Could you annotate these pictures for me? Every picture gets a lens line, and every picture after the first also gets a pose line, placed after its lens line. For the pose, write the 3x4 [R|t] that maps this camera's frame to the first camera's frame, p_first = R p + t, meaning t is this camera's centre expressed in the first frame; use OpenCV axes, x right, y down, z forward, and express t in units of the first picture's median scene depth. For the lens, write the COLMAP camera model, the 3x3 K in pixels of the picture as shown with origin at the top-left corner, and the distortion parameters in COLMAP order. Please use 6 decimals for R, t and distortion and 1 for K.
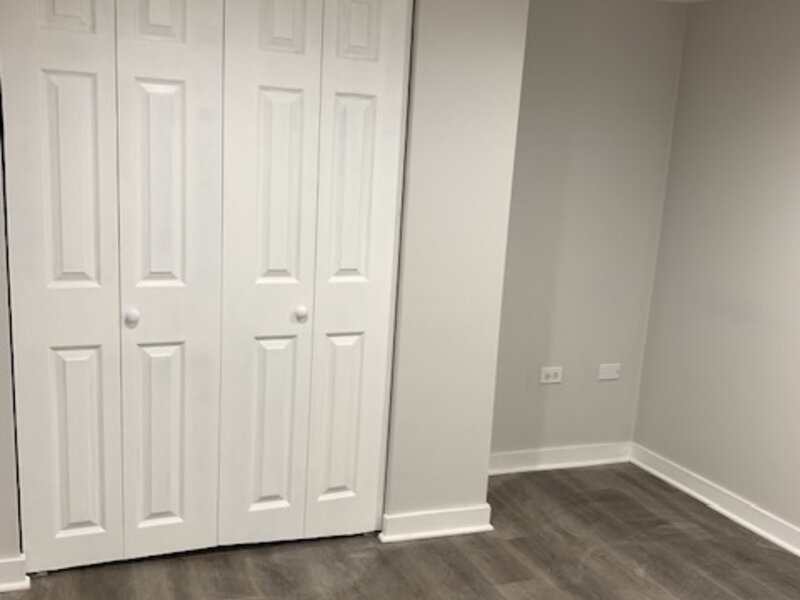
lens RADIAL K [[768.7, 0, 399.4], [0, 768.7, 319.2], [0, 0, 1]] dist [0.038342, -0.019051]
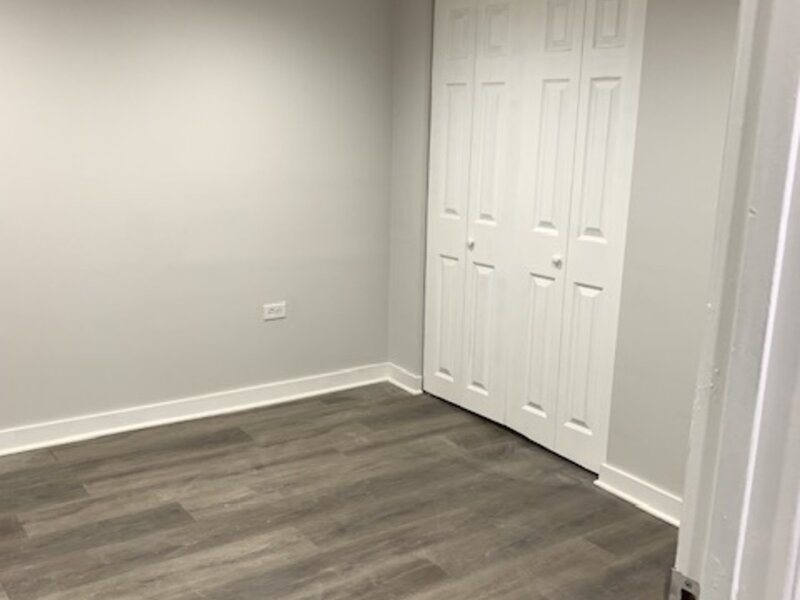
lens RADIAL K [[816.3, 0, 411.9], [0, 816.3, 313.7], [0, 0, 1]] dist [0.138323, -0.349177]
pose [[0.268803, 0.177486, -0.946701, 1.091039], [-0.214844, 0.969162, 0.120695, -0.034137], [0.938929, 0.170949, 0.298645, 0.408464]]
